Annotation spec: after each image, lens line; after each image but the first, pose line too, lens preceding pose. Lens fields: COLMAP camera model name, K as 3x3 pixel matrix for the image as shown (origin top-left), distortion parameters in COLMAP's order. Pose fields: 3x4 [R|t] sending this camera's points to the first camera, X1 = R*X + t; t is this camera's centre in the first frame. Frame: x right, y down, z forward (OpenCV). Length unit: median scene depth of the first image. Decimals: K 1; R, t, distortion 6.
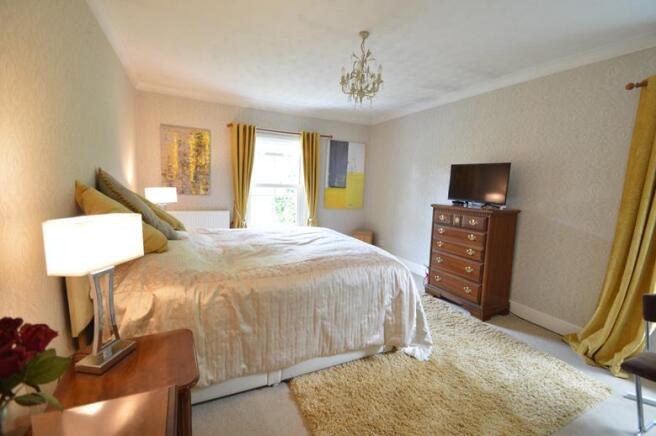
lens RADIAL K [[296.0, 0, 329.8], [0, 296.0, 219.8], [0, 0, 1]] dist [0.015345, -0.014392]
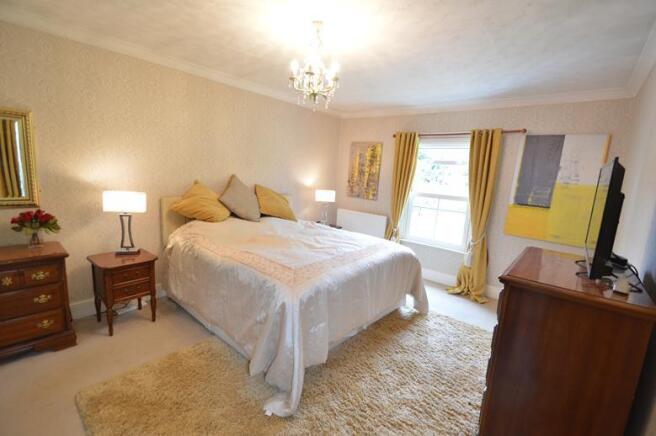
lens RADIAL K [[296.0, 0, 329.8], [0, 296.0, 219.8], [0, 0, 1]] dist [0.015345, -0.014392]
pose [[0.391030, 0.136389, -0.910216, 0.562778], [-0.166083, 0.983181, 0.075973, -0.067730], [0.905269, 0.121464, 0.407105, 0.402750]]
